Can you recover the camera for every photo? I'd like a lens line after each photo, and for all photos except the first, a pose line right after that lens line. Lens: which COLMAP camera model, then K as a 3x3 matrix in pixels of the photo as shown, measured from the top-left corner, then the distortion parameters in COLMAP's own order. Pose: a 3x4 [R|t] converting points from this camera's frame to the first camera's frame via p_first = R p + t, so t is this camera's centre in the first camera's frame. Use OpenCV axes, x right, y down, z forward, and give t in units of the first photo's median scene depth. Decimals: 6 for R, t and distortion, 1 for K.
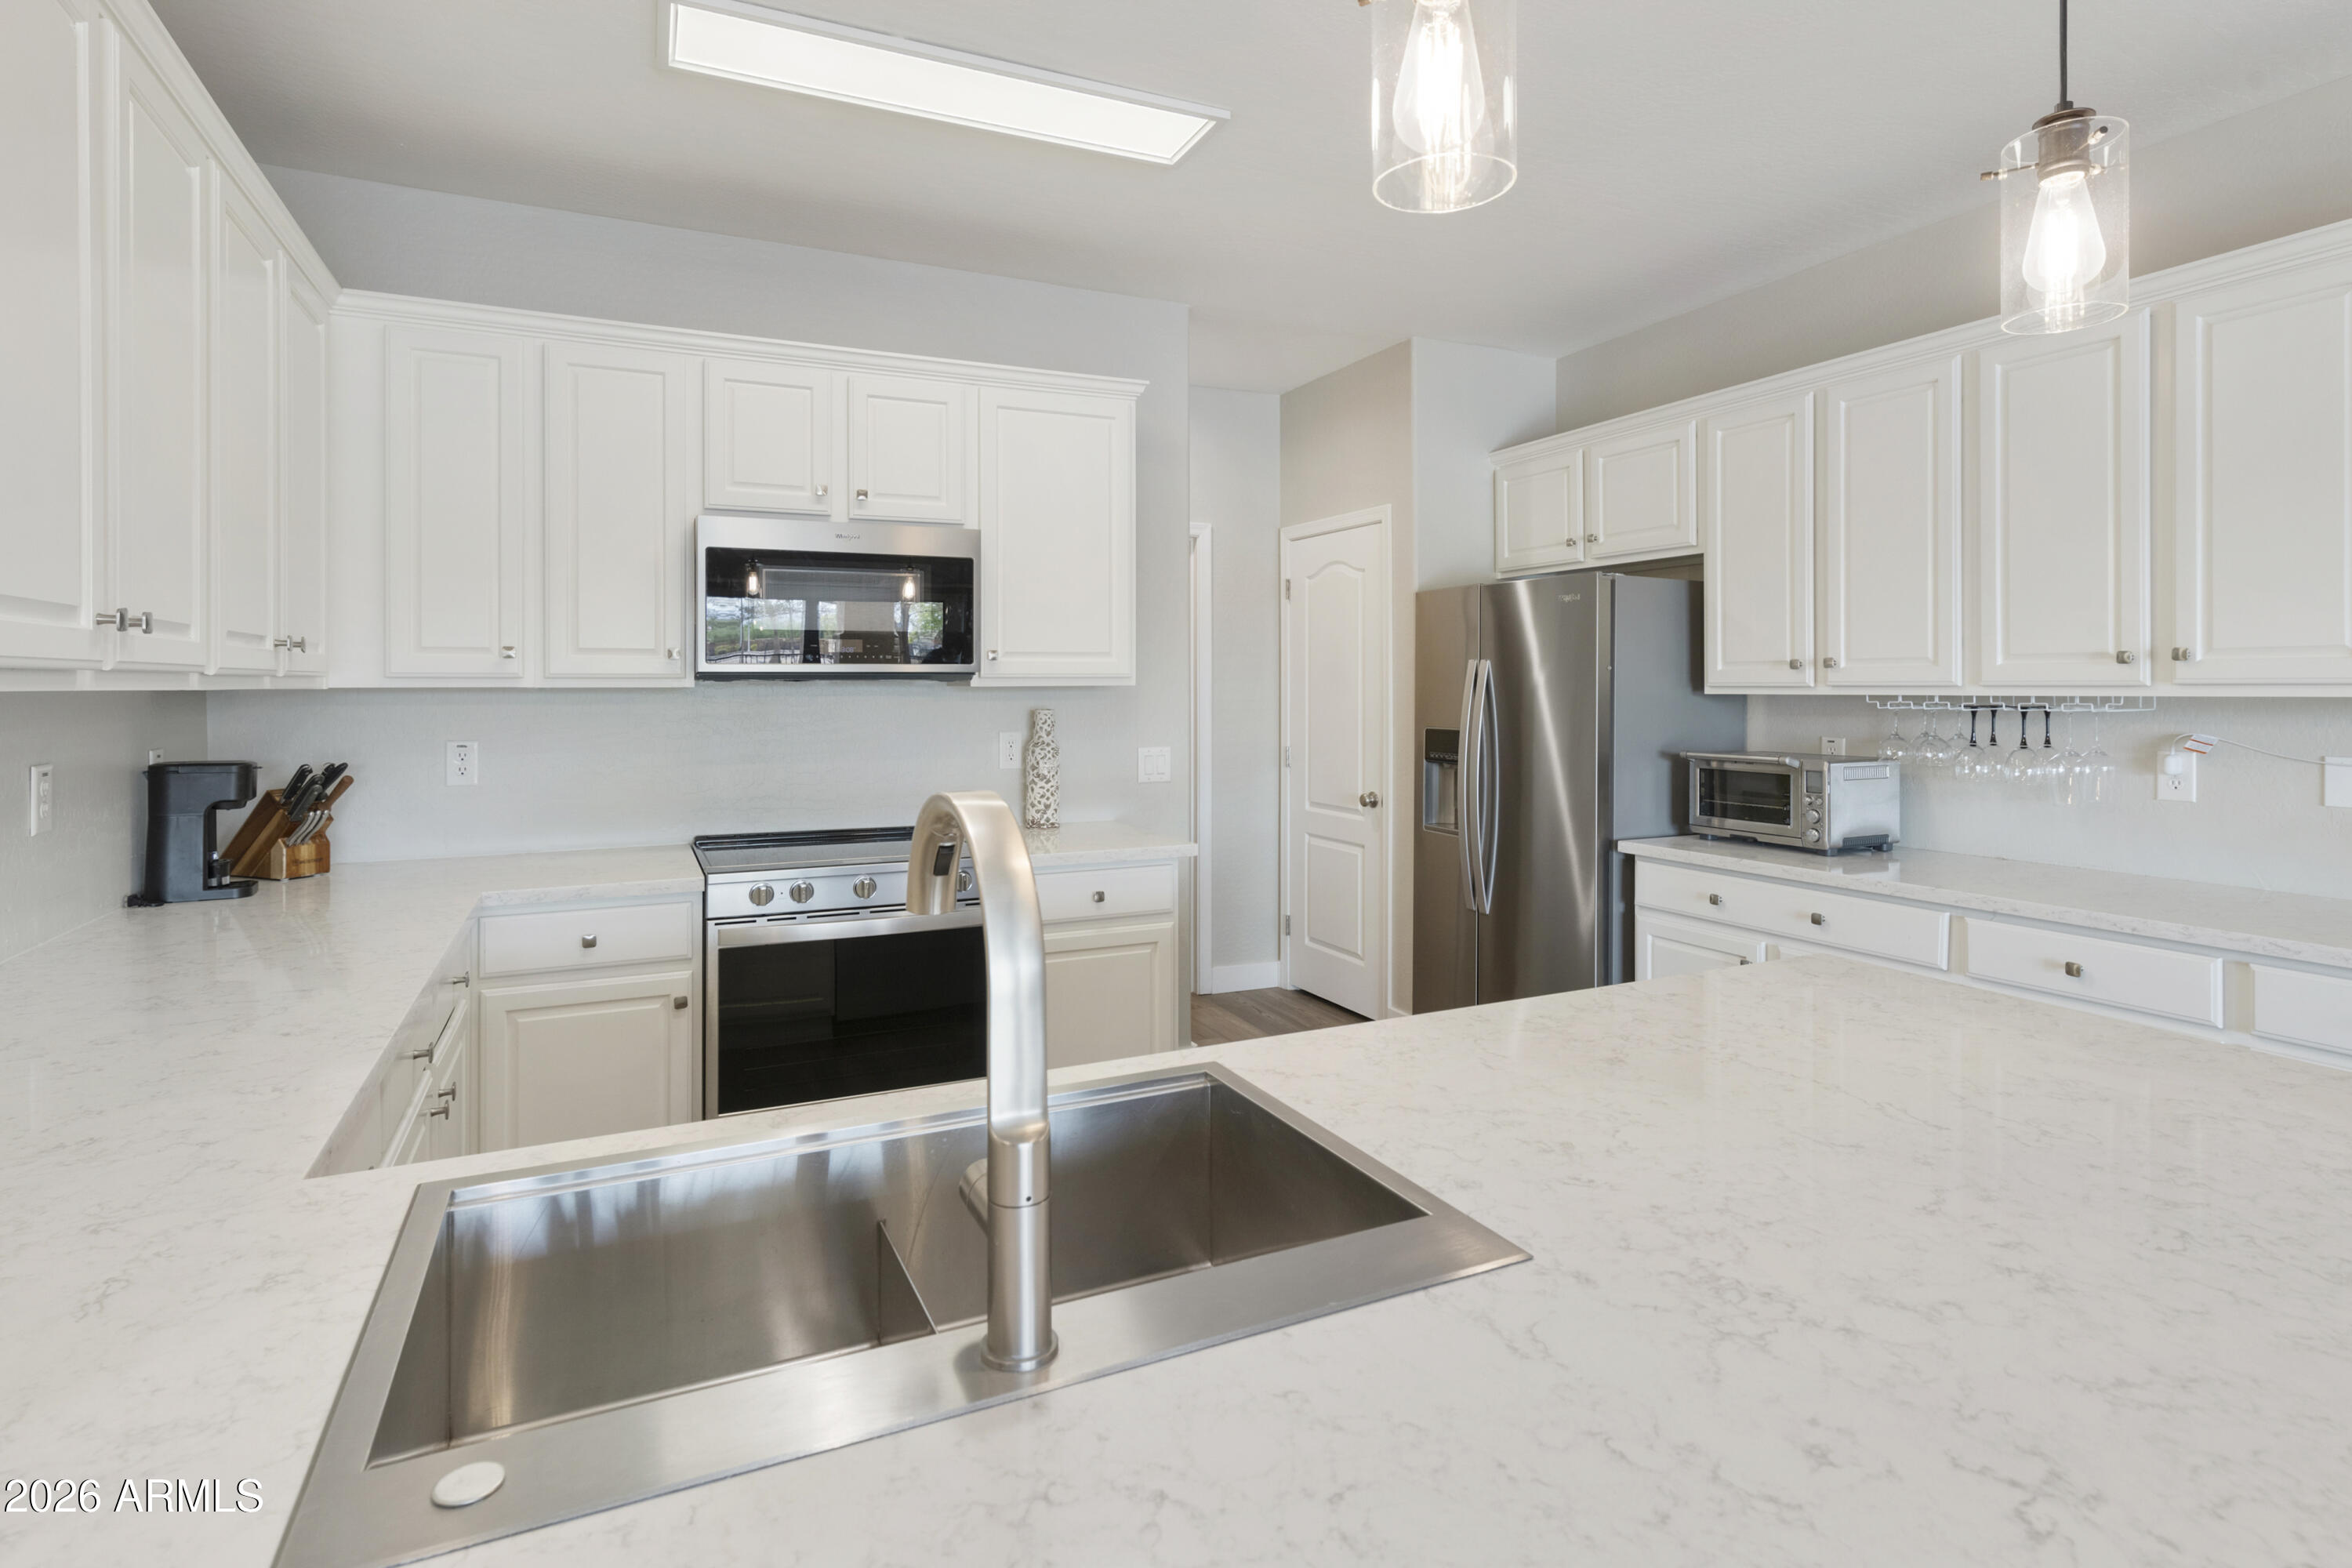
lens RADIAL K [[1198.5, 0, 1184.8], [0, 1198.5, 694.3], [0, 0, 1]] dist [0.001551, 0.000644]
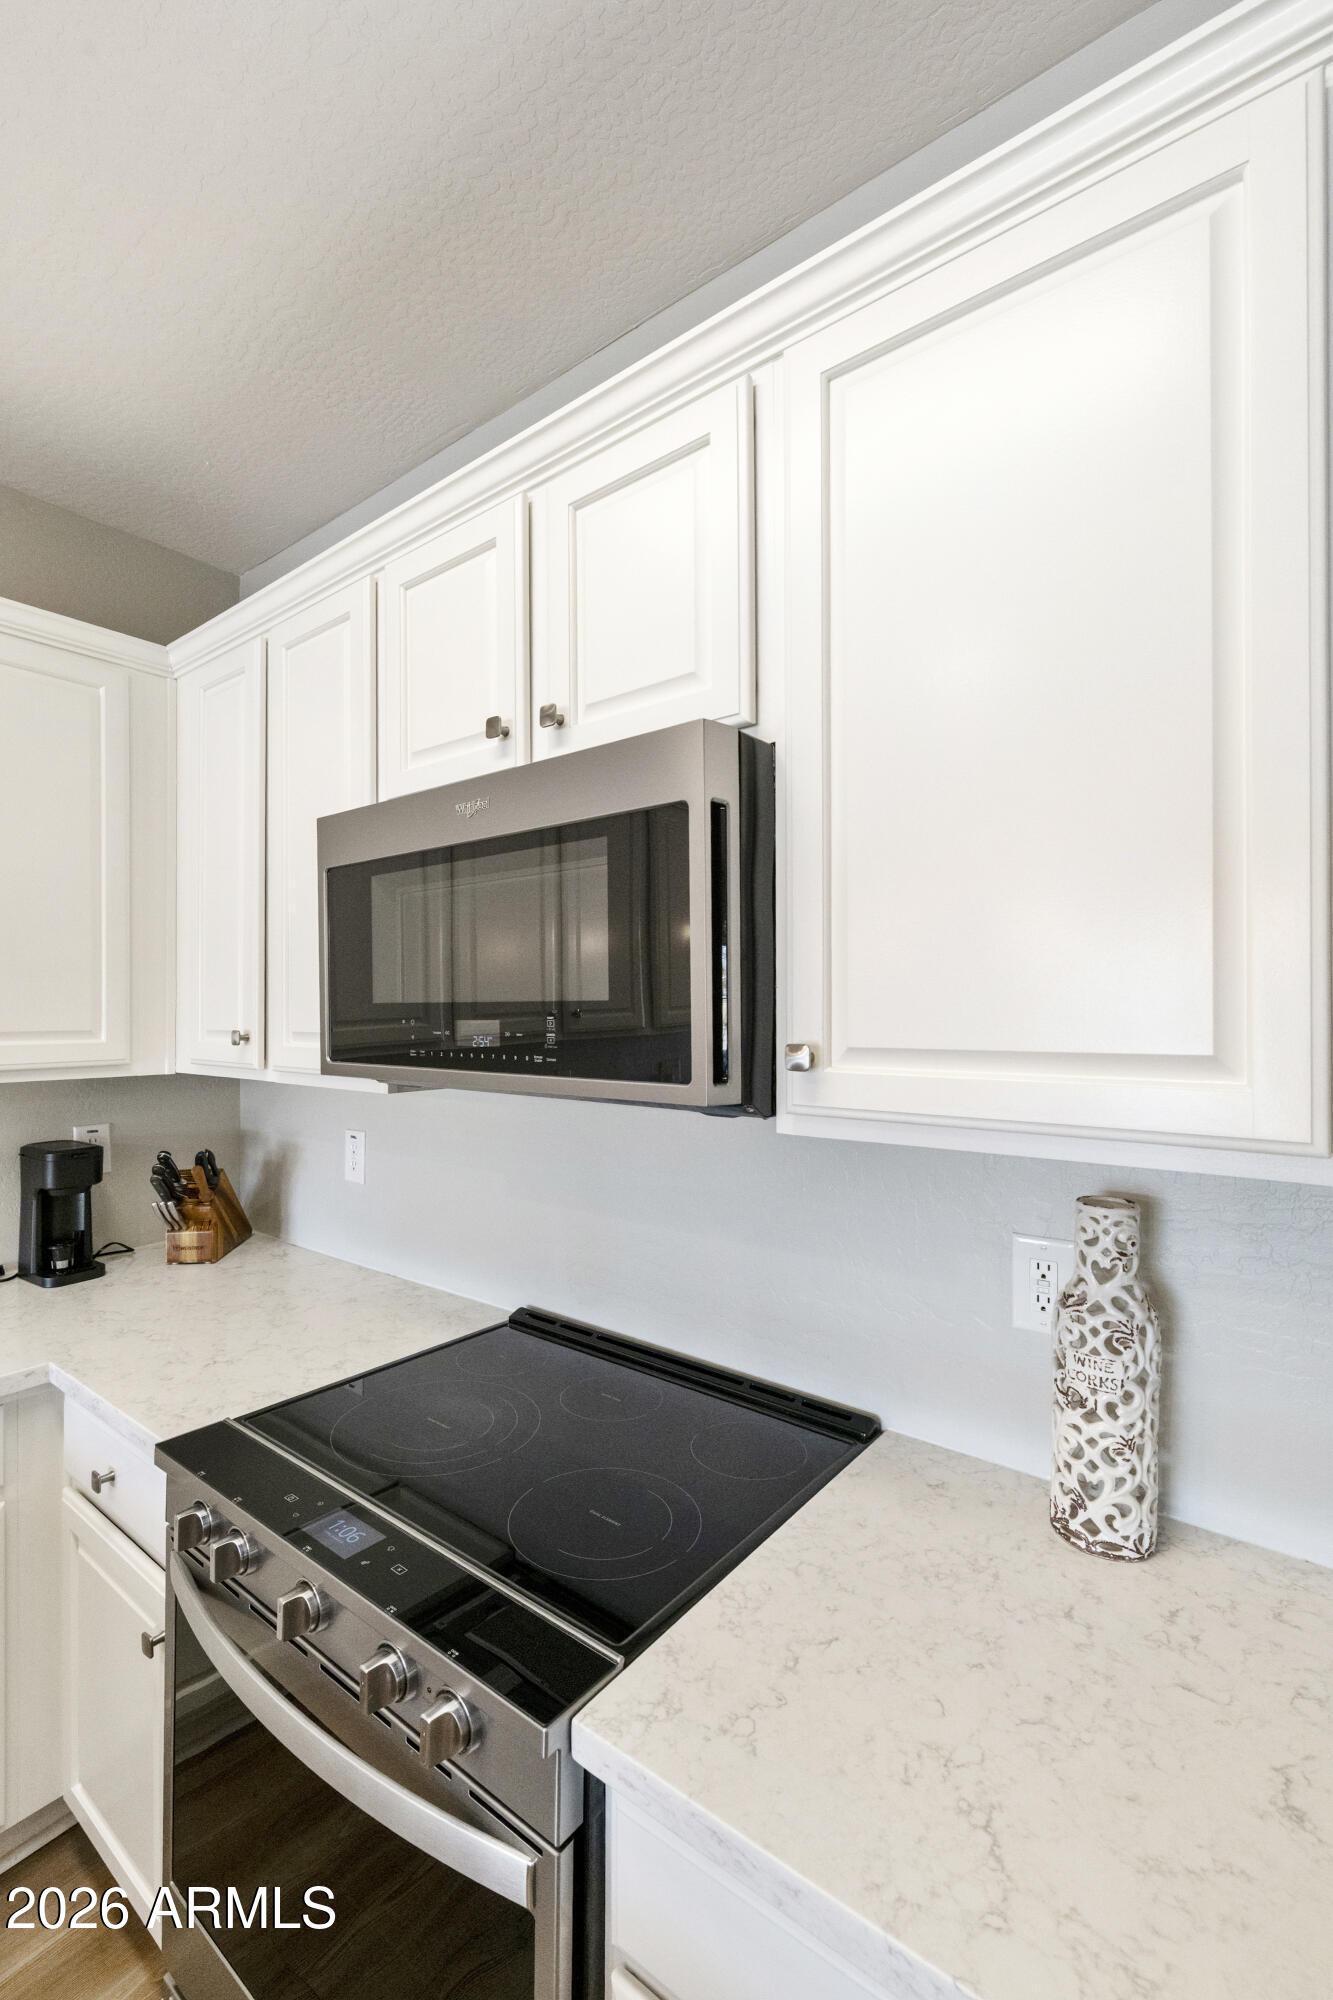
lens RADIAL K [[878.0, 0, 668.9], [0, 878.0, 1012.1], [0, 0, 1]] dist [-0.002862, -0.000391]
pose [[0.438302, 0.005542, -0.898811, 0.065016], [-0.008798, 0.999960, 0.001875, -0.047792], [0.898785, 0.007085, 0.438333, 0.866888]]
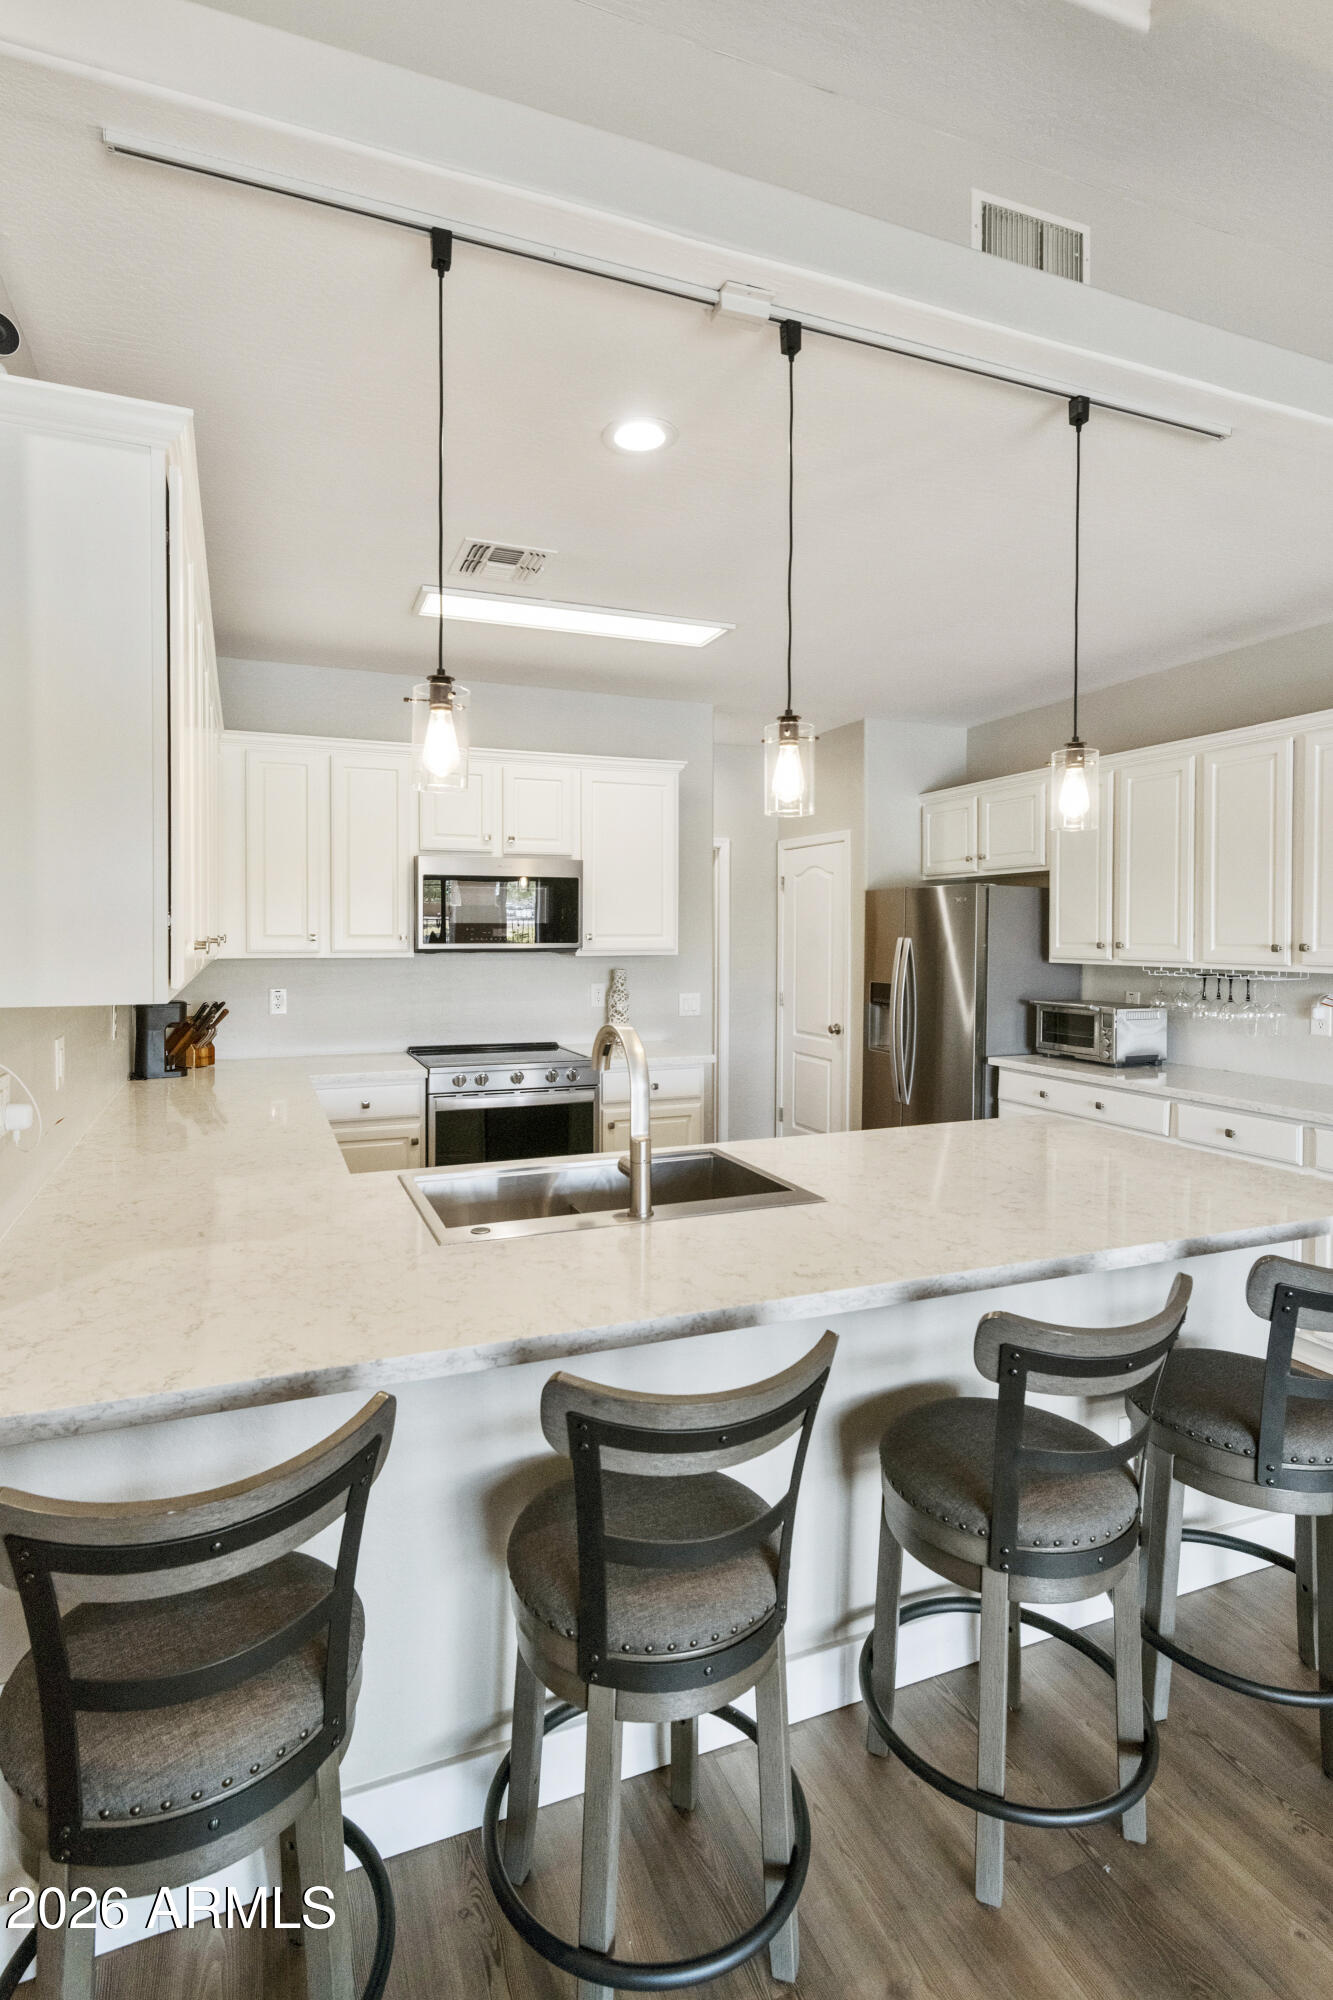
lens RADIAL K [[993.7, 0, 658.4], [0, 993.7, 956.3], [0, 0, 1]] dist [0.003415, 0.001207]
pose [[0.998297, 0.006883, -0.057932, 0.009825], [-0.005909, 0.999838, 0.016984, -0.030531], [0.058040, -0.016613, 0.998176, -0.338696]]
